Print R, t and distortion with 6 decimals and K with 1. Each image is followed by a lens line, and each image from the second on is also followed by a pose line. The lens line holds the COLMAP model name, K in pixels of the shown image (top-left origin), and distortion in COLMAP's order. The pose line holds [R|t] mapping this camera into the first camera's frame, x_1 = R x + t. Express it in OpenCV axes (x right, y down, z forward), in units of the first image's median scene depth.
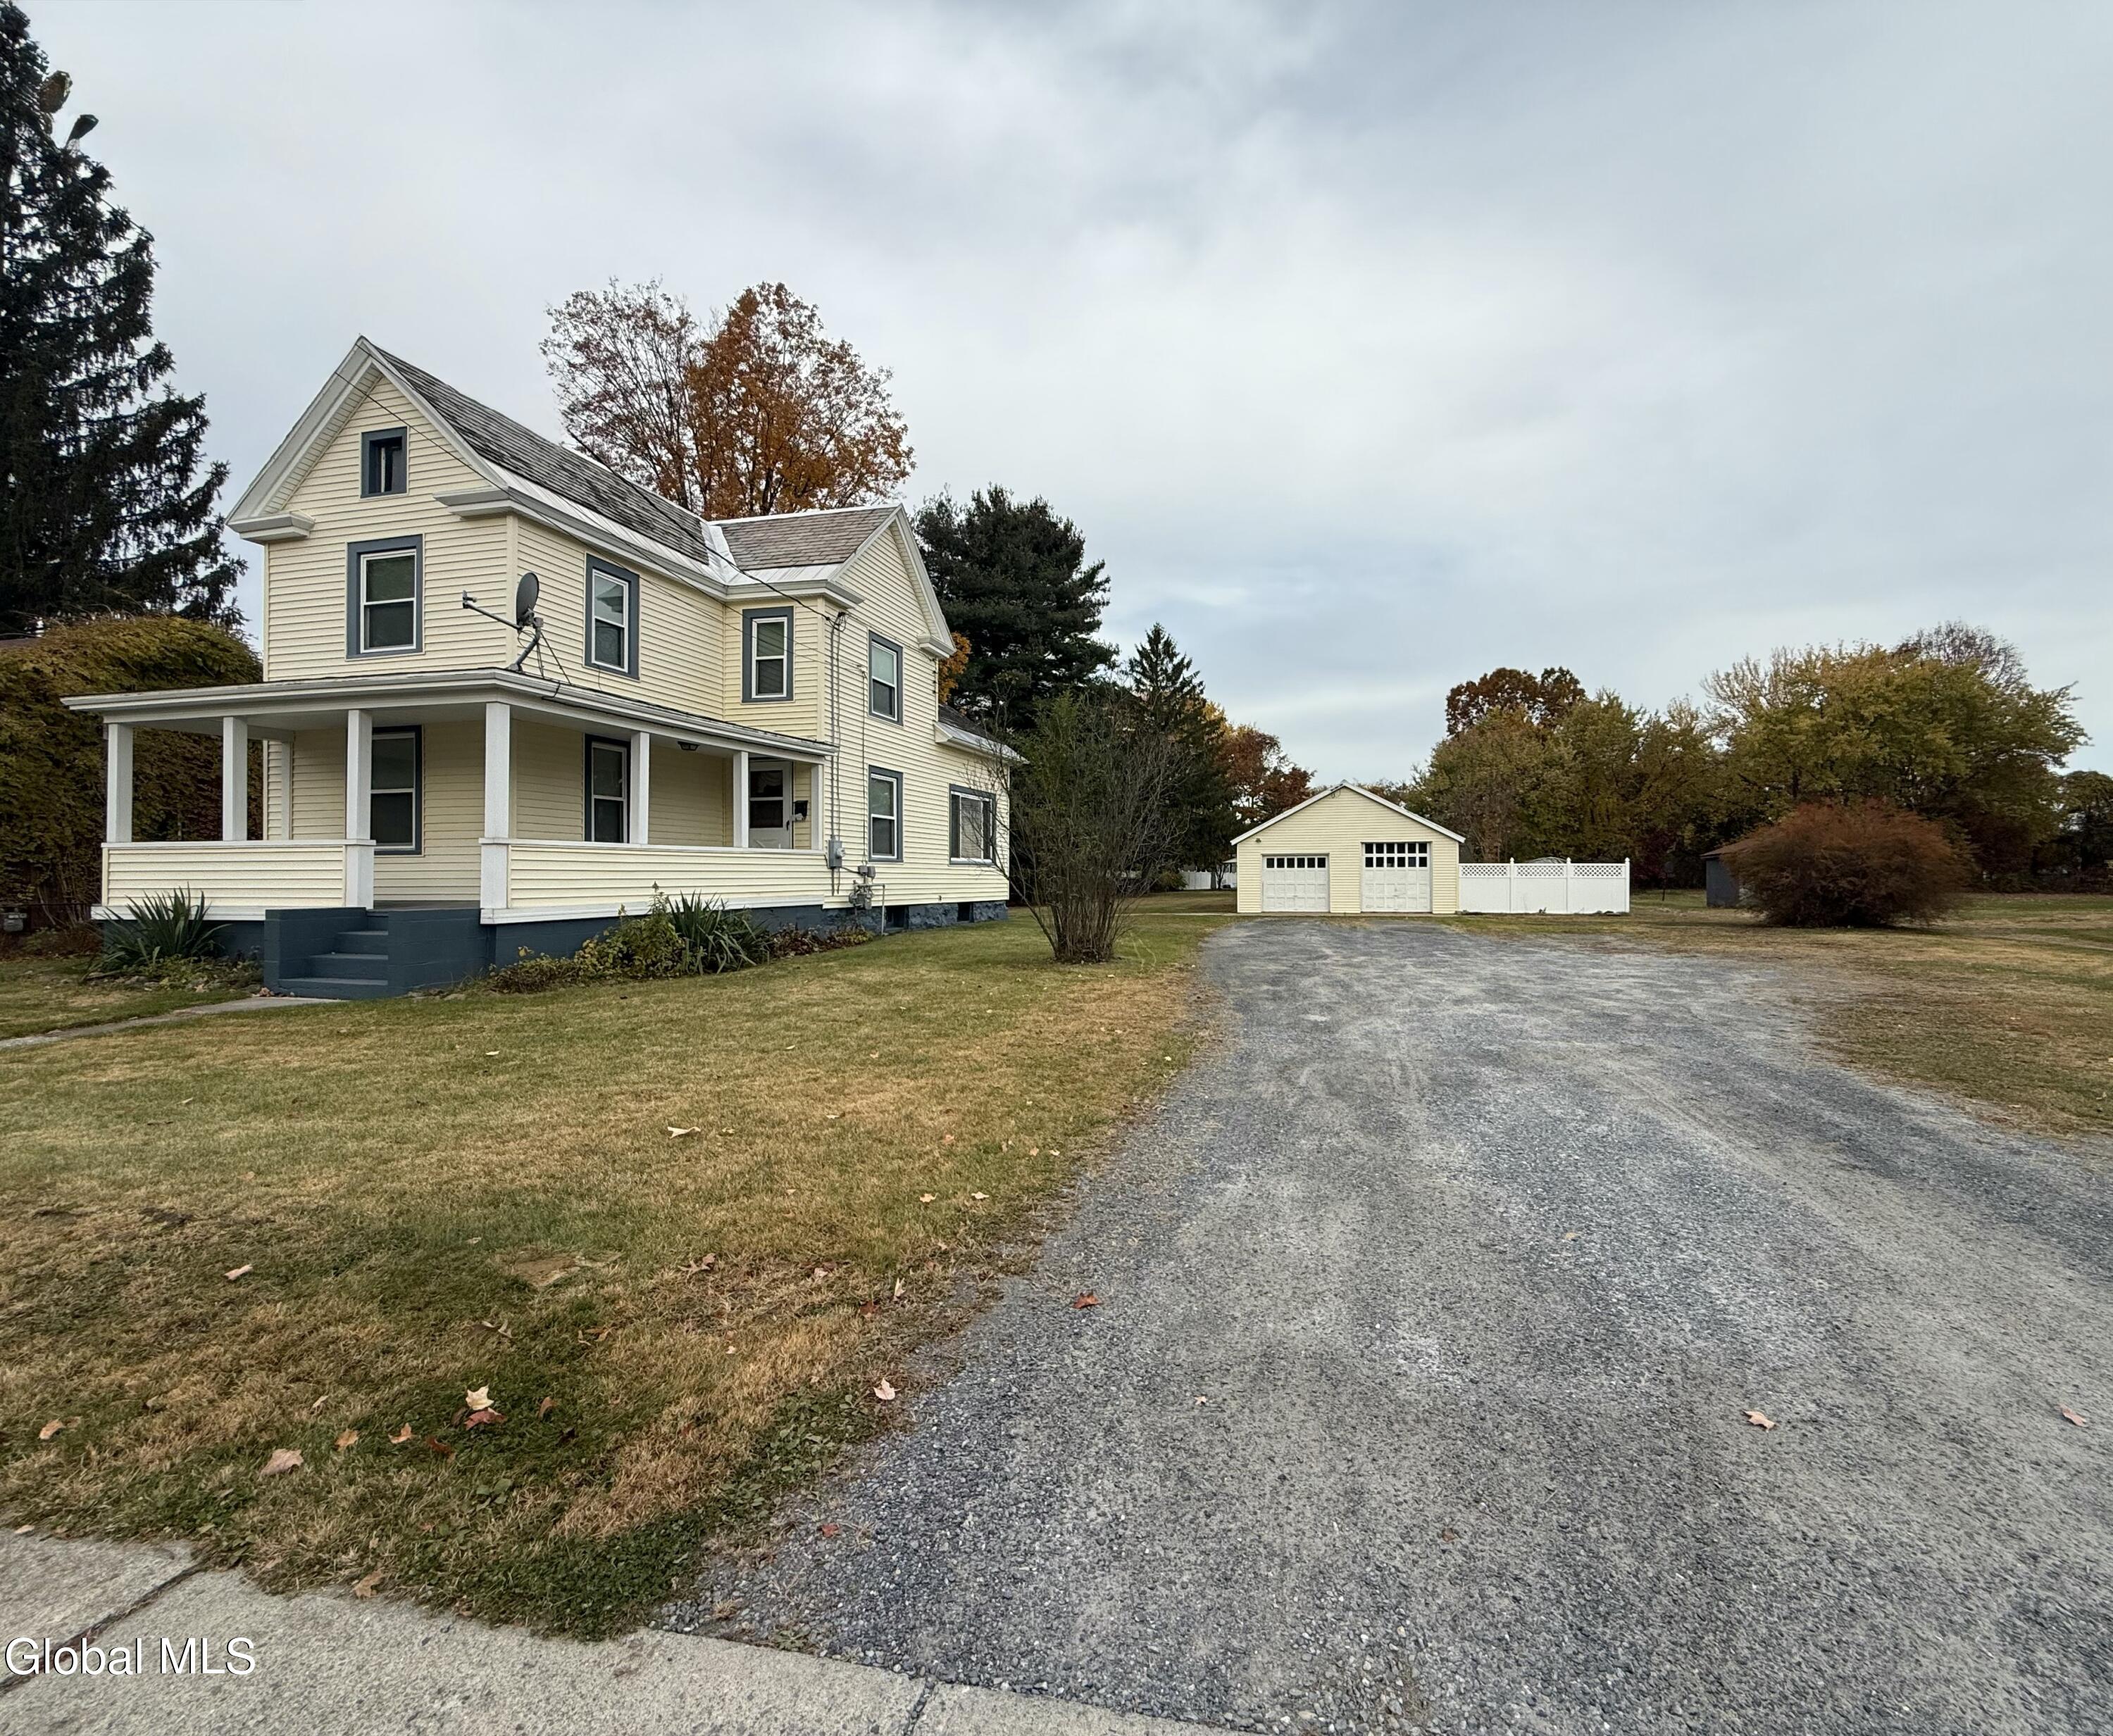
lens RADIAL K [[1185.9, 0, 1056.5], [0, 1185.9, 868.0], [0, 0, 1]] dist [-0.000659, 0.000006]
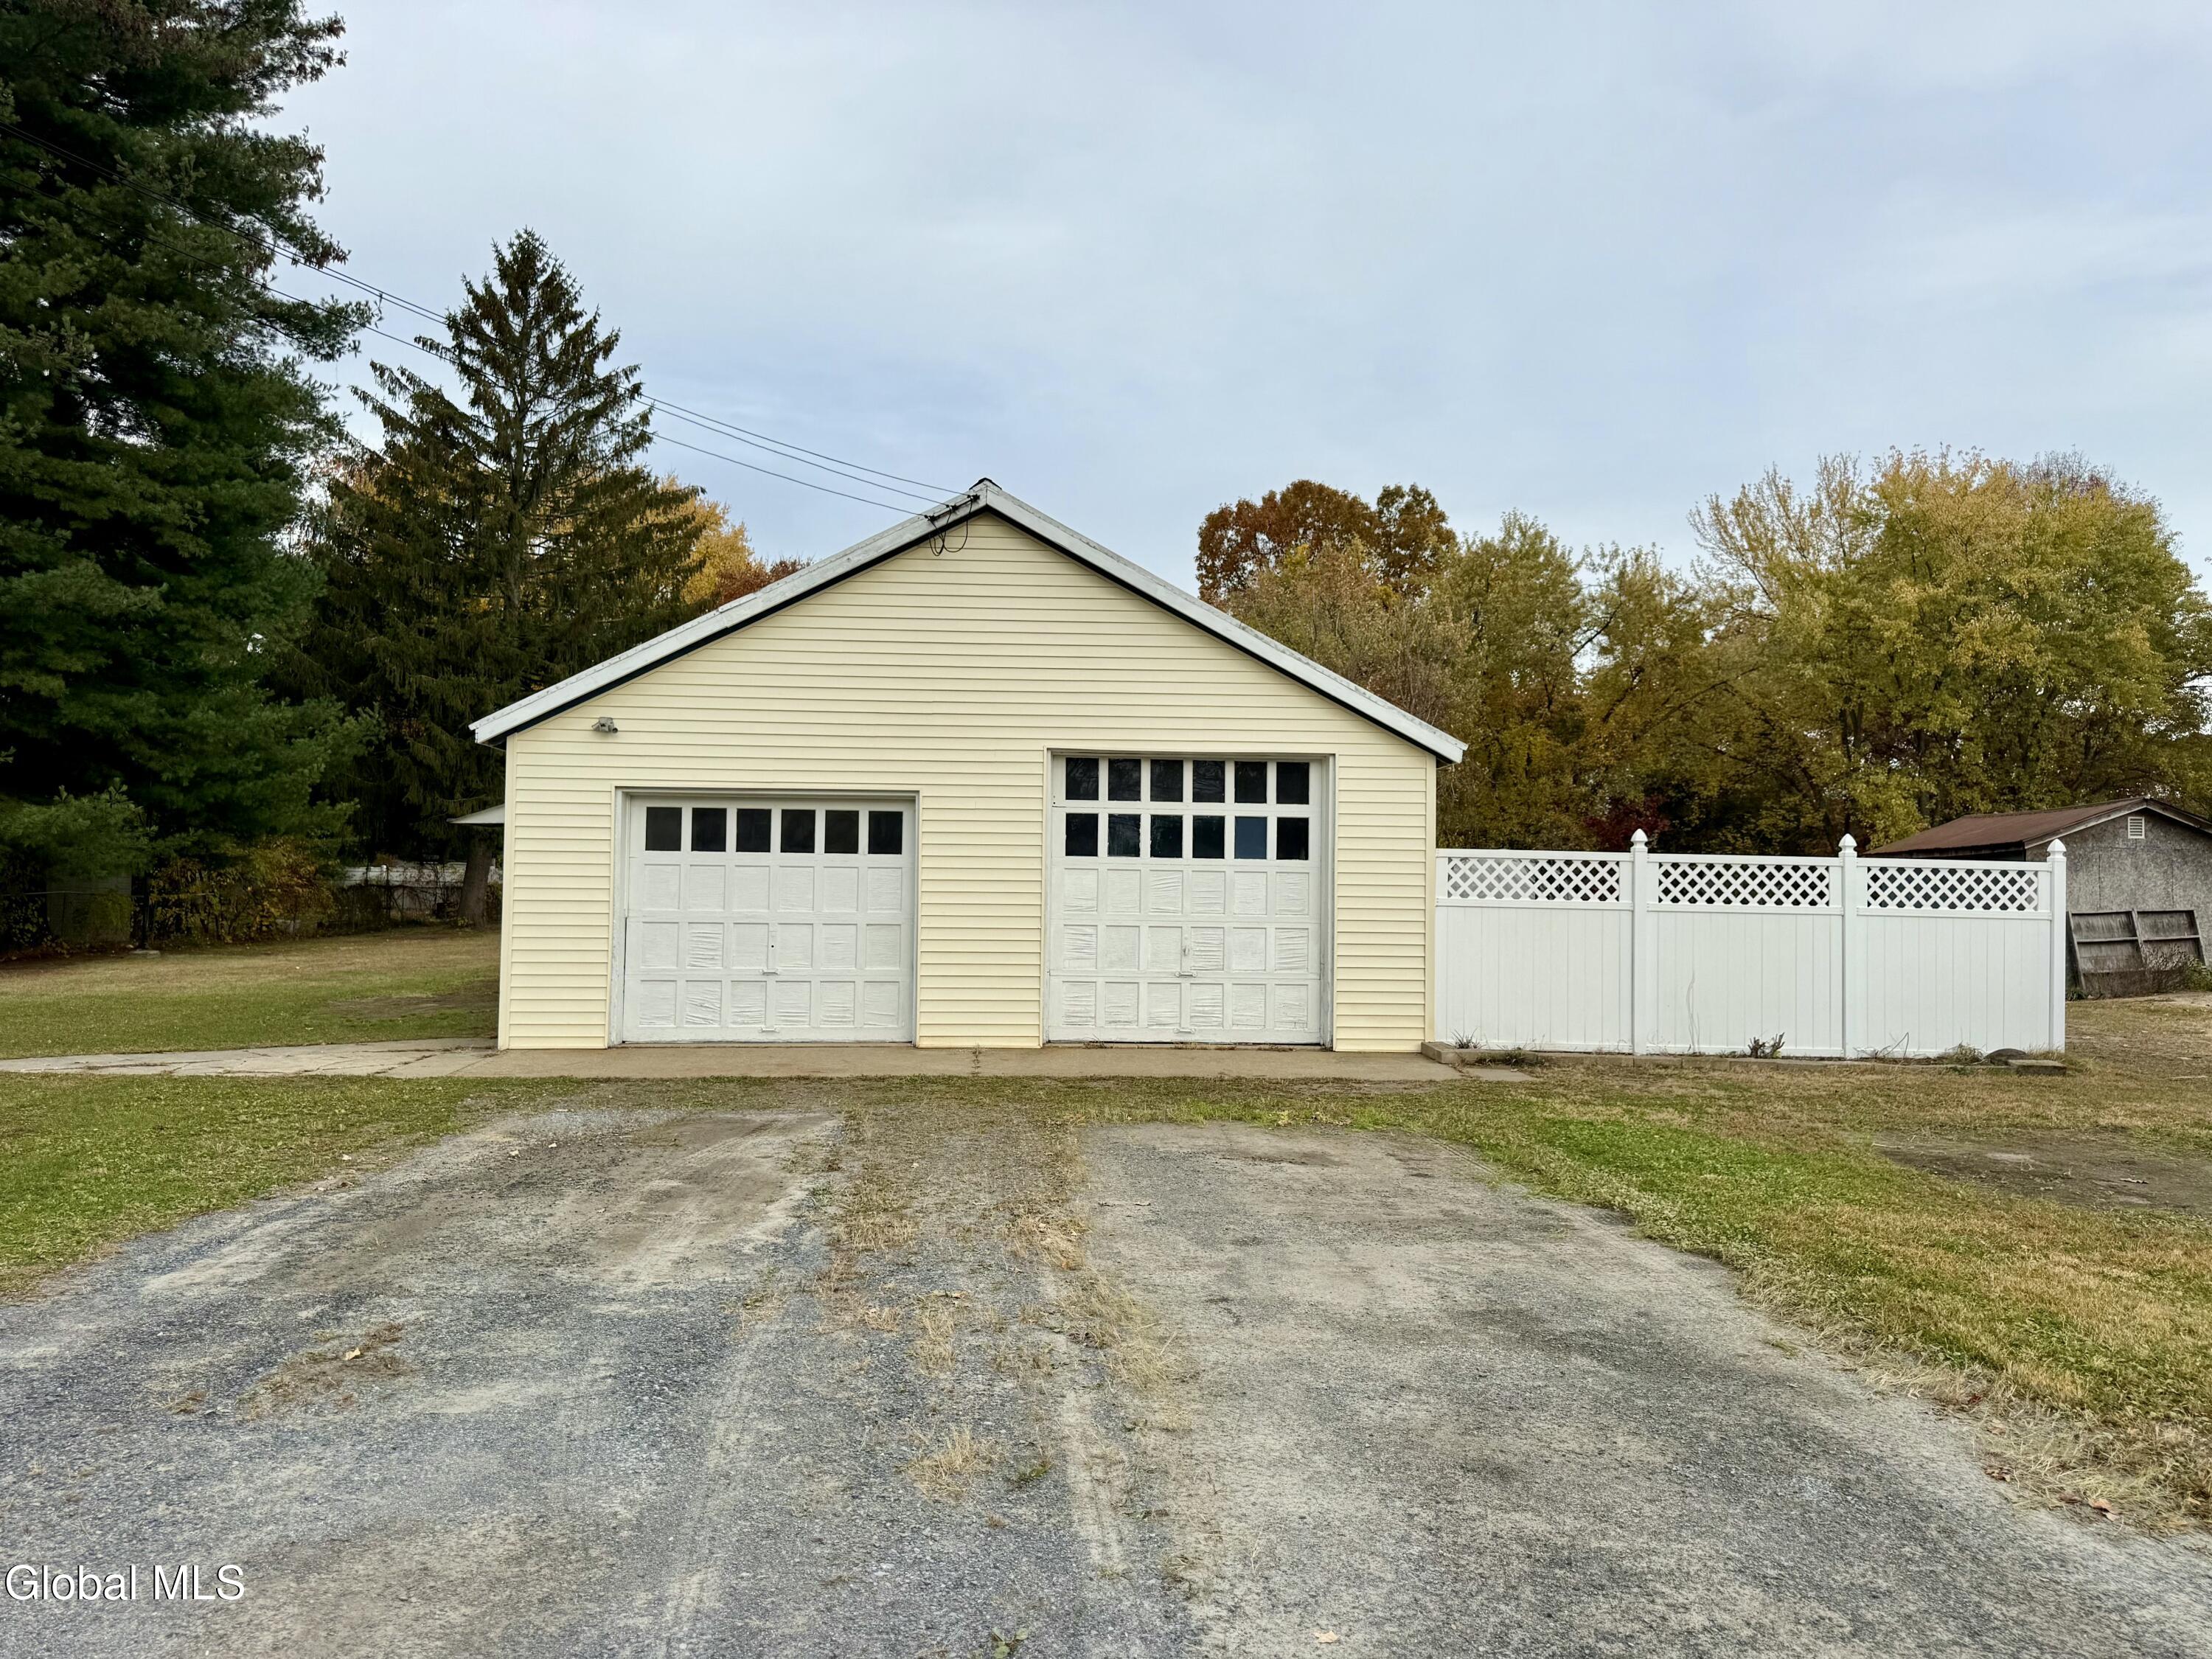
lens RADIAL K [[1546.8, 0, 1106.0], [0, 1546.8, 829.5], [0, 0, 1]] dist [0.001945, 0.000379]
pose [[0.951698, 0.027259, 0.305824, 0.146533], [-0.017059, 0.999207, -0.035977, 0.004336], [-0.306562, 0.029022, 0.951408, 0.594285]]
